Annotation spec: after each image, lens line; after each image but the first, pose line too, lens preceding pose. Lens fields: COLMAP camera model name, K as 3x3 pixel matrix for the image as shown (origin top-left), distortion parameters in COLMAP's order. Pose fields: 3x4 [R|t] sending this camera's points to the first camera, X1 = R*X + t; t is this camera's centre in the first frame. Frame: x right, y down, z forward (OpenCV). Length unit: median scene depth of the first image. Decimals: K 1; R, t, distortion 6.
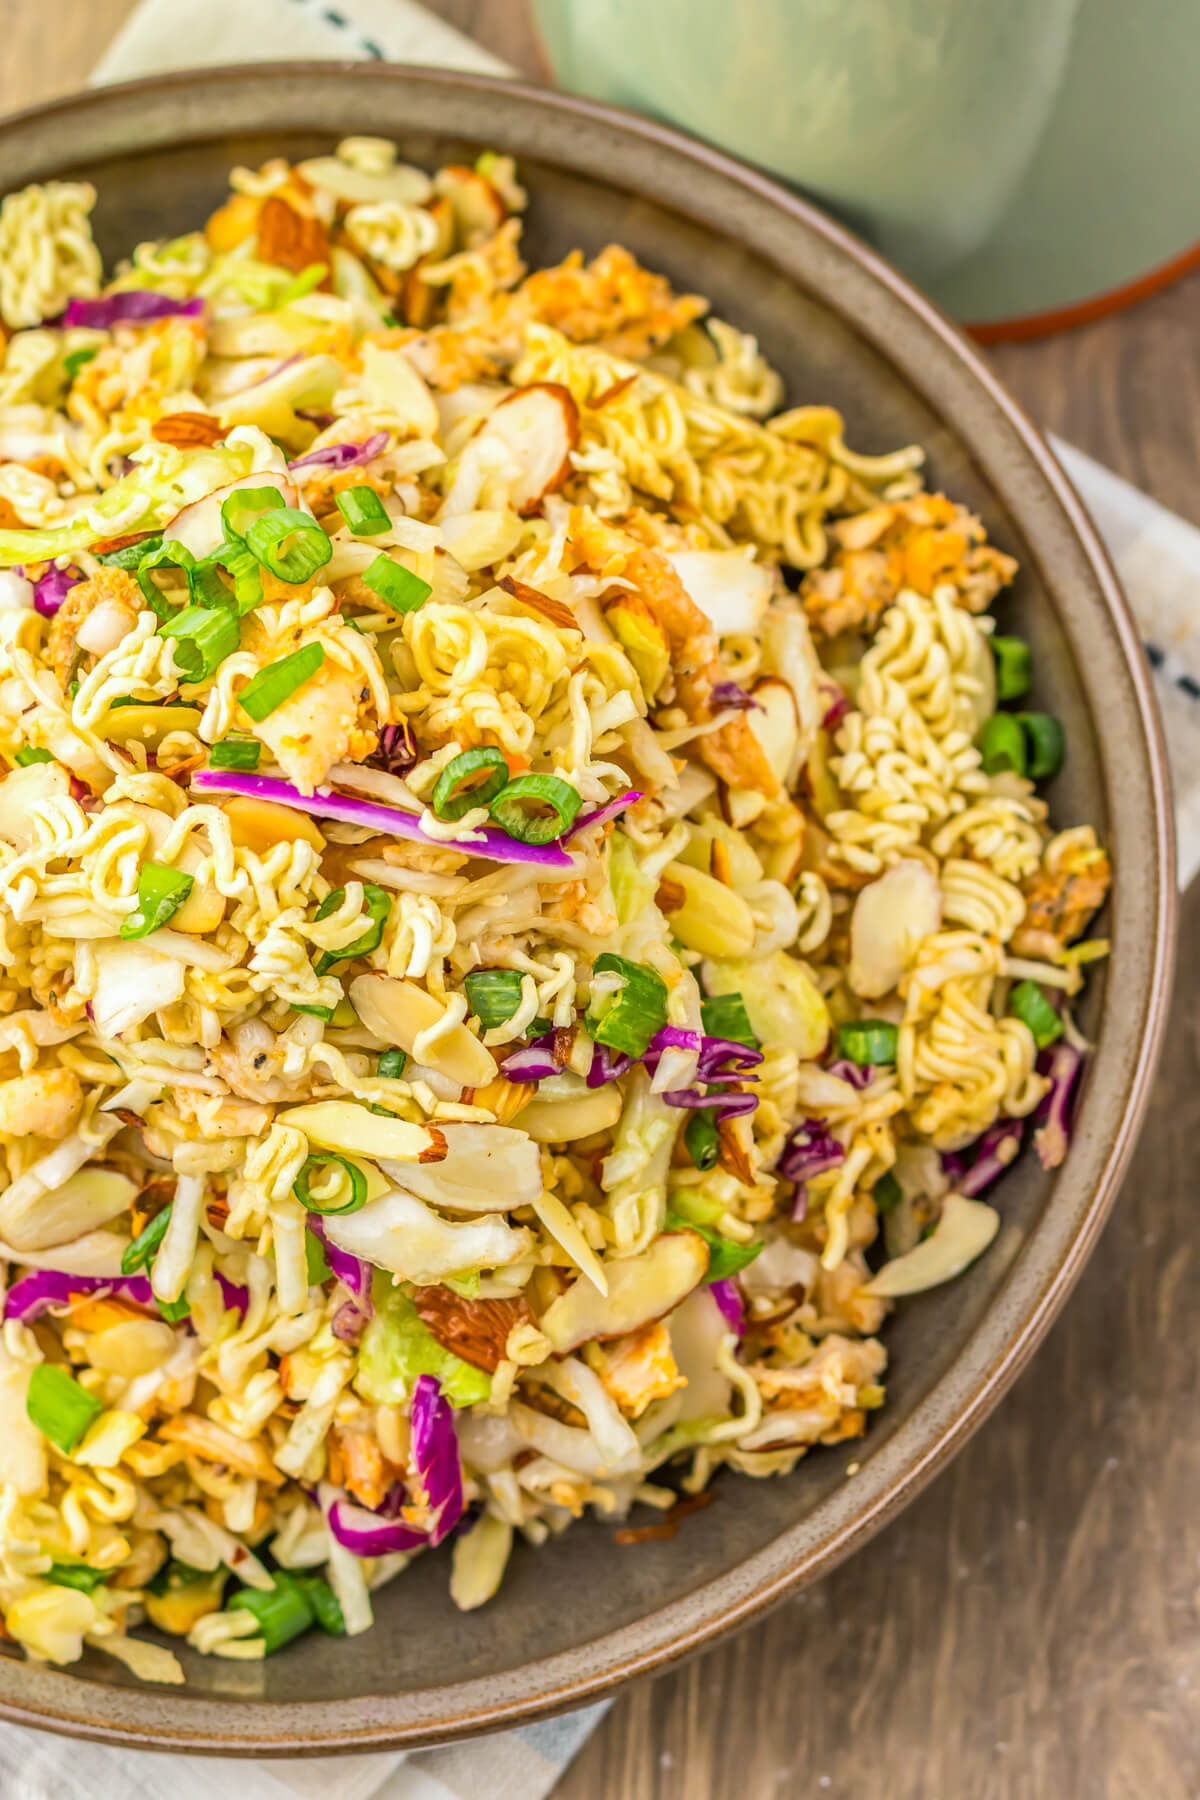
lens RADIAL K [[5621.1, 0, 729.1], [0, 5621.1, 767.6], [0, 0, 1]] dist [-0.115503, 0.000000]
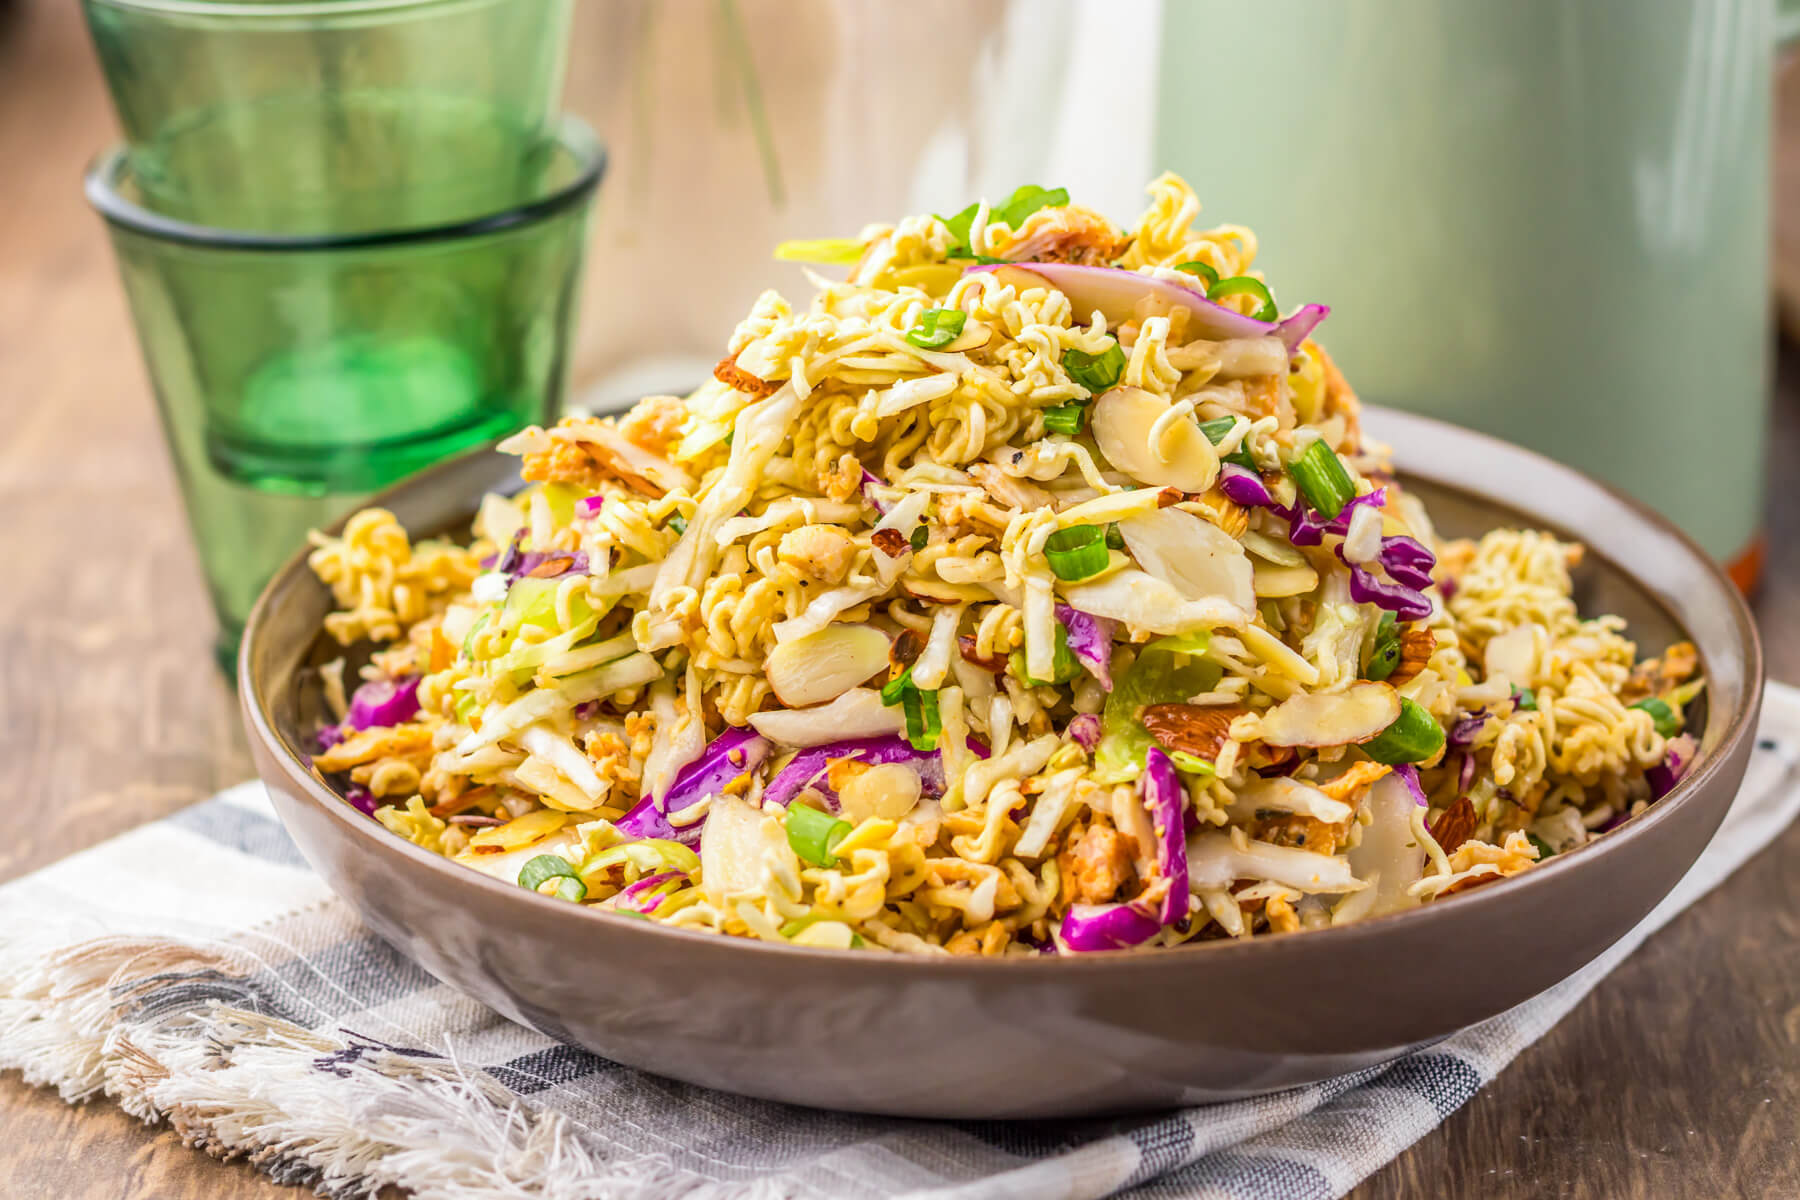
lens RADIAL K [[4554.3, 0, 908.9], [0, 4554.3, 602.3], [0, 0, 1]] dist [-0.127129, 0.000000]
pose [[0.999927, 0.005357, 0.010805, -0.109729], [0.004827, 0.643228, -0.765659, 0.754243], [-0.011051, 0.765656, 0.643156, 0.390266]]
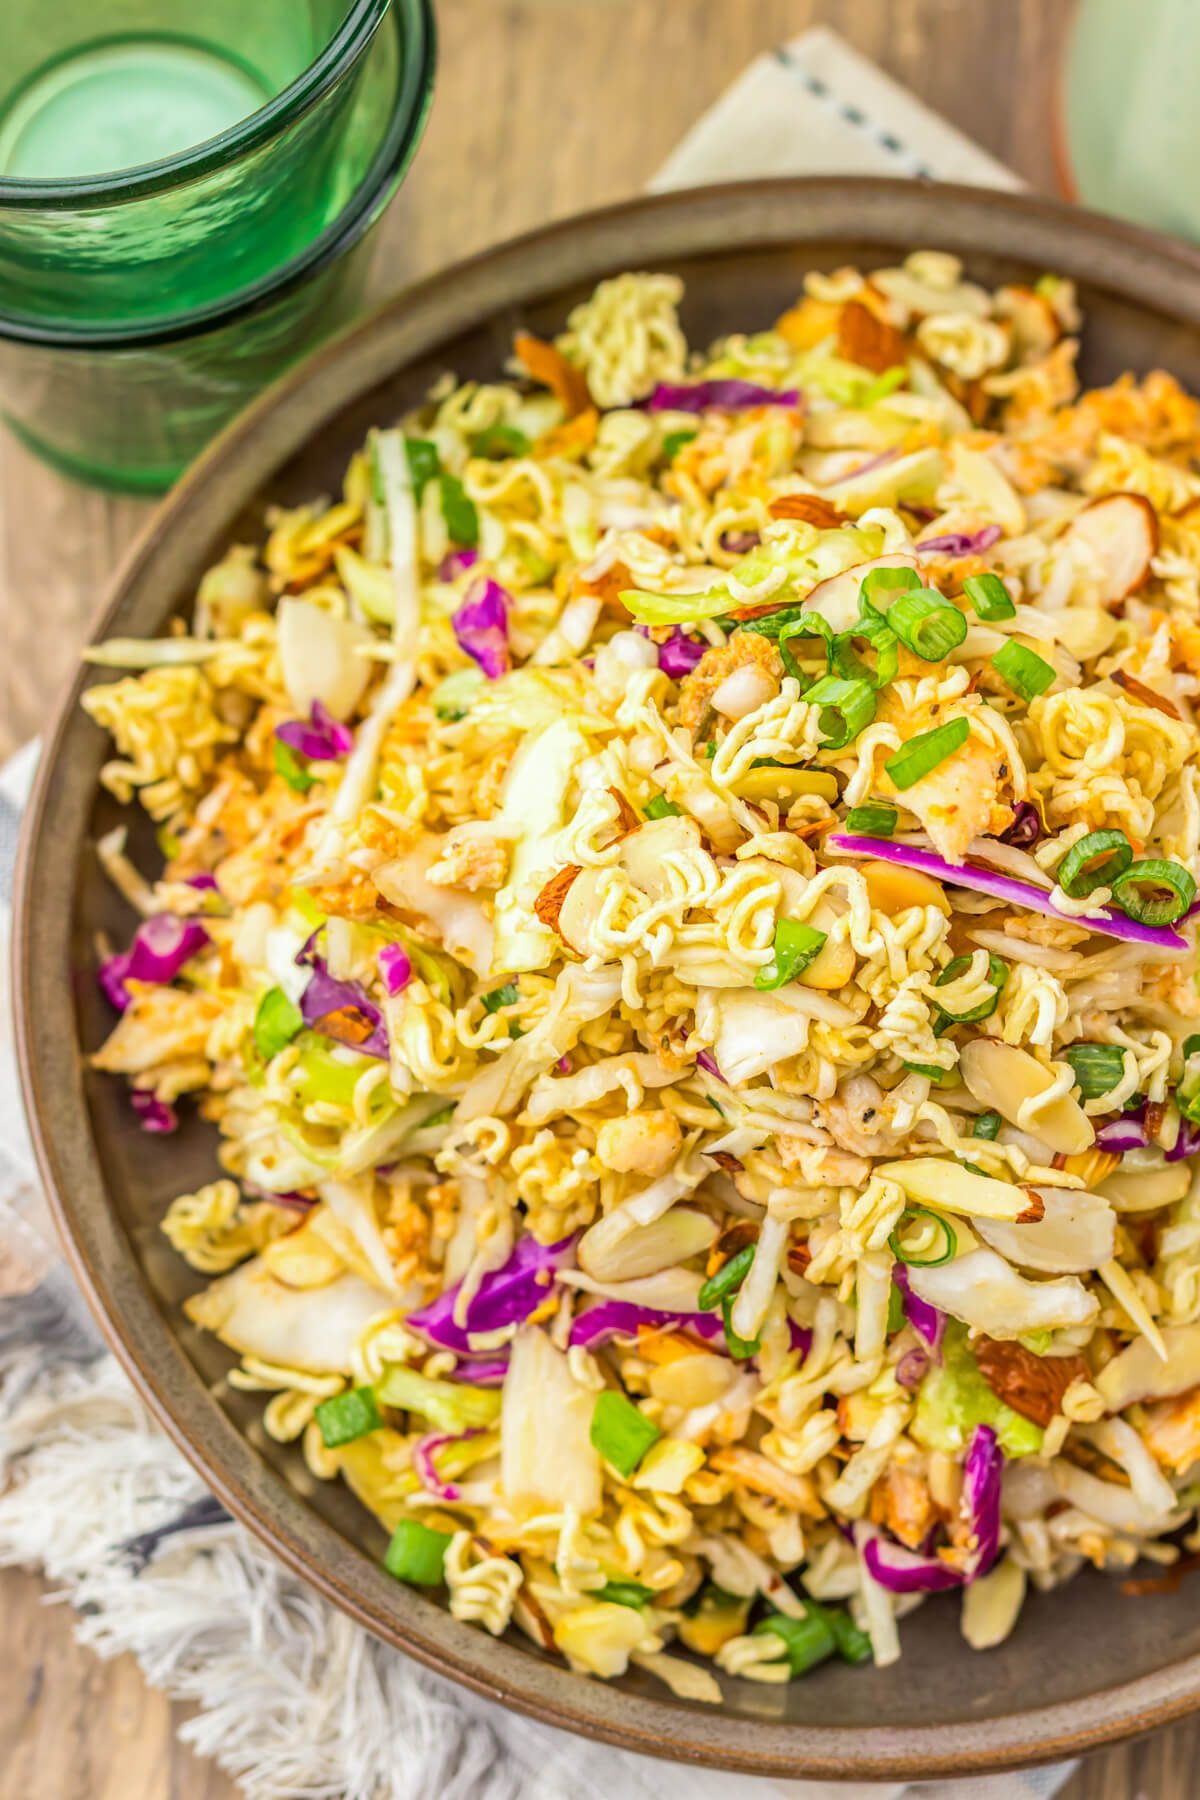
lens RADIAL K [[4773.4, 0, 588.2], [0, 4773.4, 926.5], [0, 0, 1]] dist [-0.150154, 0.000000]
pose [[0.997761, 0.066867, 0.001016, -0.131080], [-0.066872, 0.997741, 0.006350, 0.014239], [-0.000589, -0.006404, 0.999979, 0.108119]]
